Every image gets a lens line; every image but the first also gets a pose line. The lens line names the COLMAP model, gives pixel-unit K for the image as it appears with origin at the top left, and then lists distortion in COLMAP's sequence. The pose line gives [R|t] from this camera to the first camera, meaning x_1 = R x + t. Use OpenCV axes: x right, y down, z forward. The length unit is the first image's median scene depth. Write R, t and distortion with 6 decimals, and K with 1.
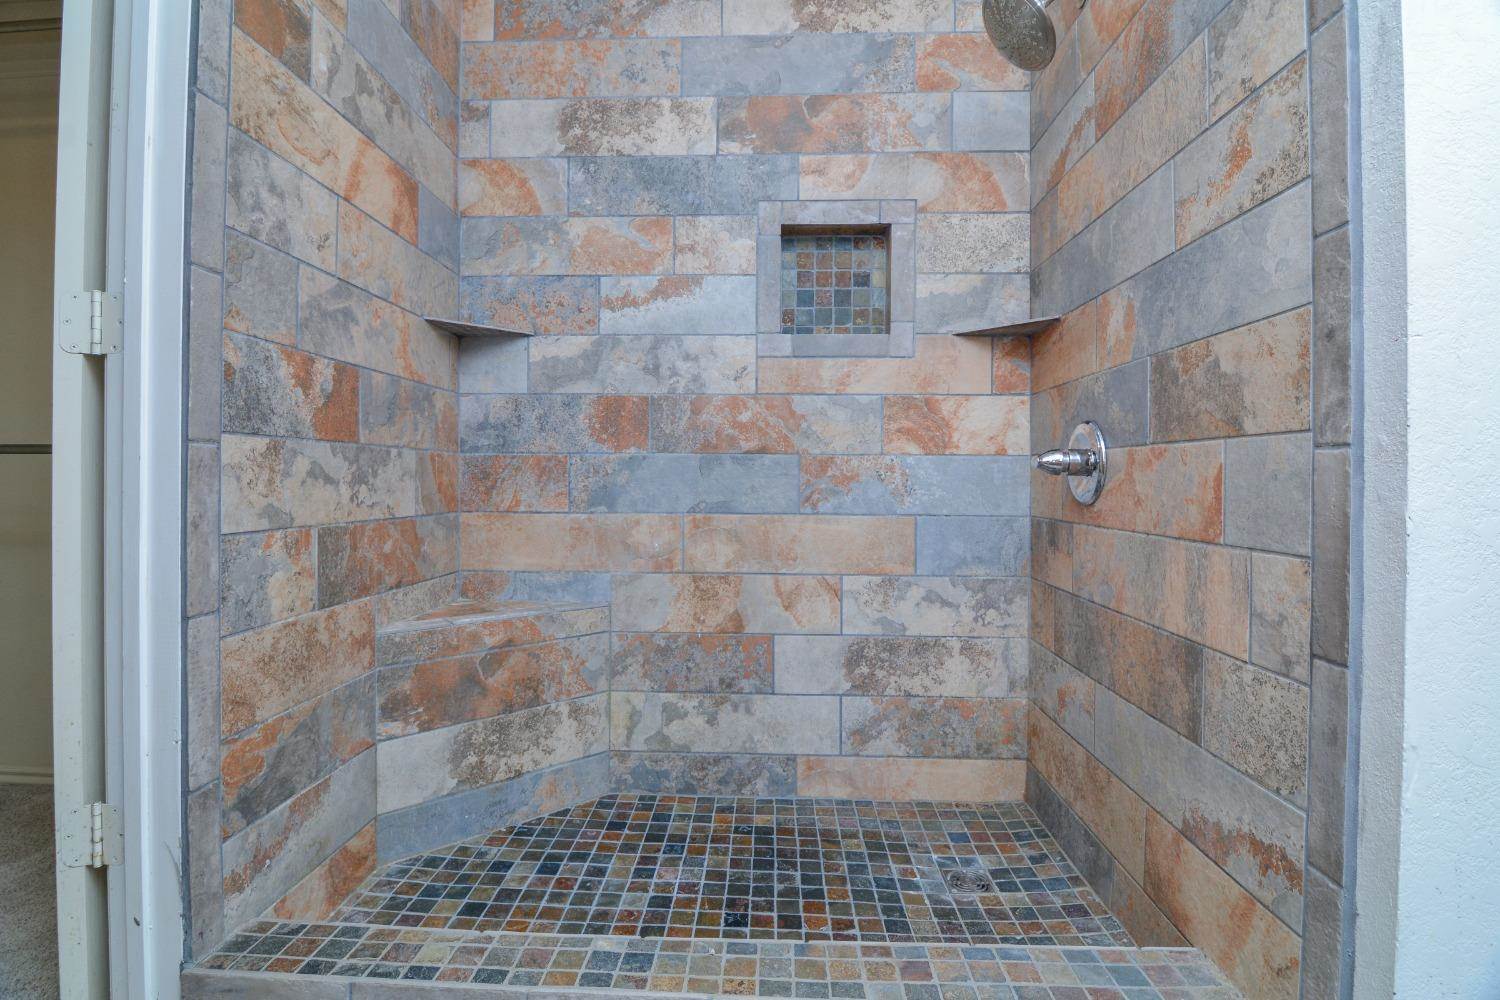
lens RADIAL K [[728.7, 0, 745.7], [0, 728.7, 480.7], [0, 0, 1]] dist [-0.004200, -0.013642]
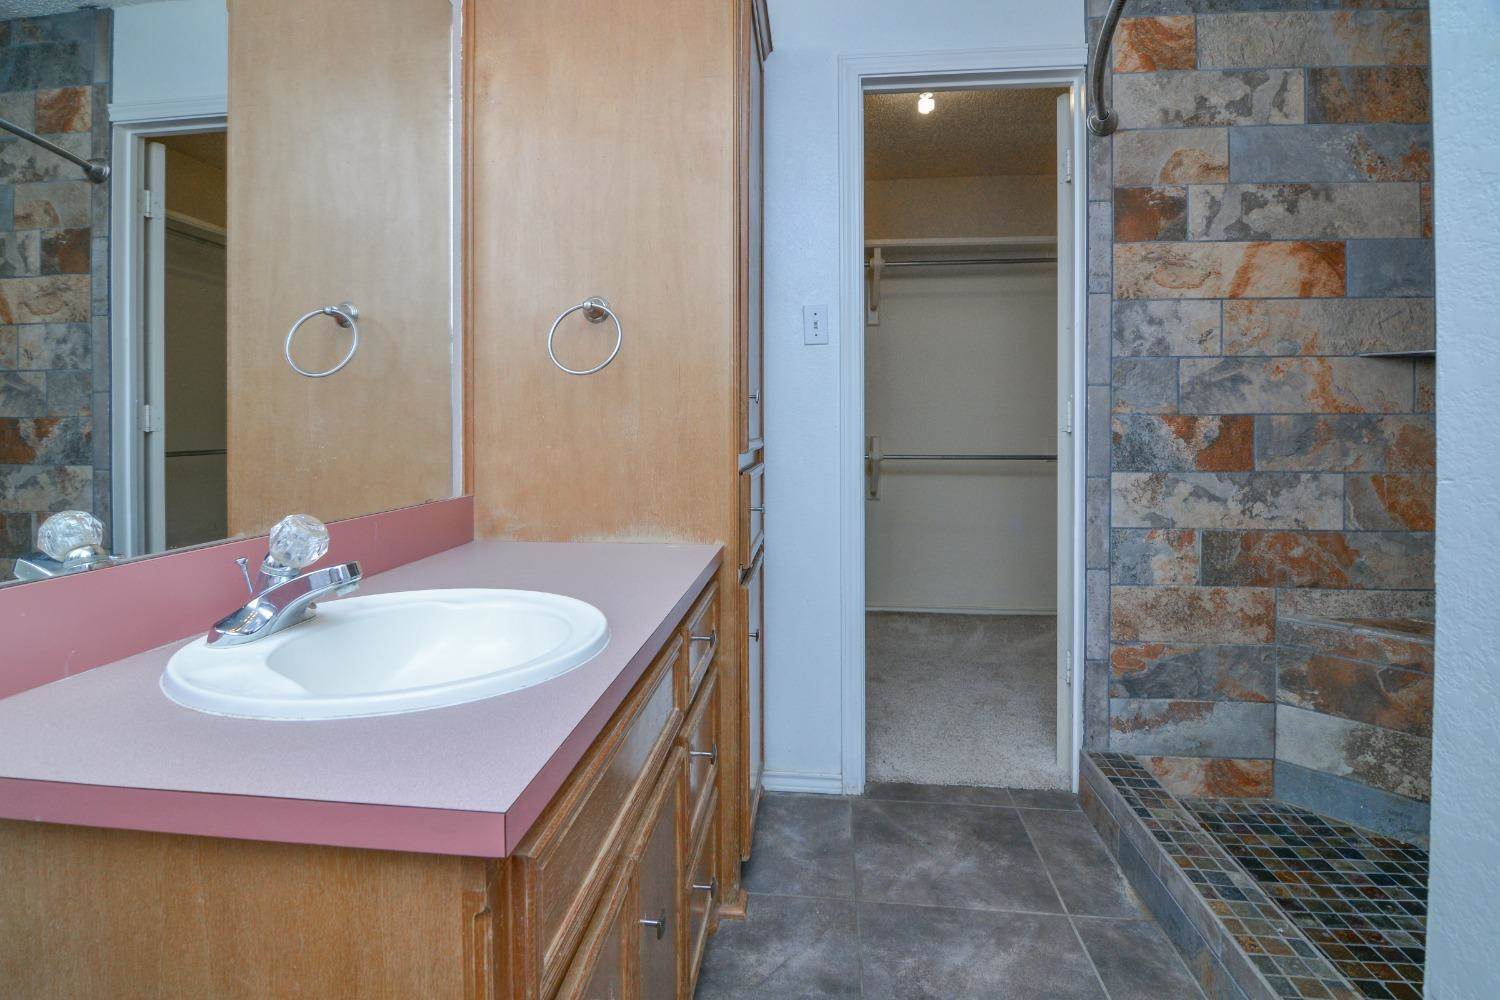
lens RADIAL K [[737.4, 0, 754.4], [0, 737.4, 449.2], [0, 0, 1]] dist [-0.003715, -0.009502]
pose [[-0.044460, 0.024106, -0.998720, 0.940956], [-0.002657, 0.999702, 0.024248, -0.133984], [0.999008, 0.003731, -0.044383, 0.153077]]
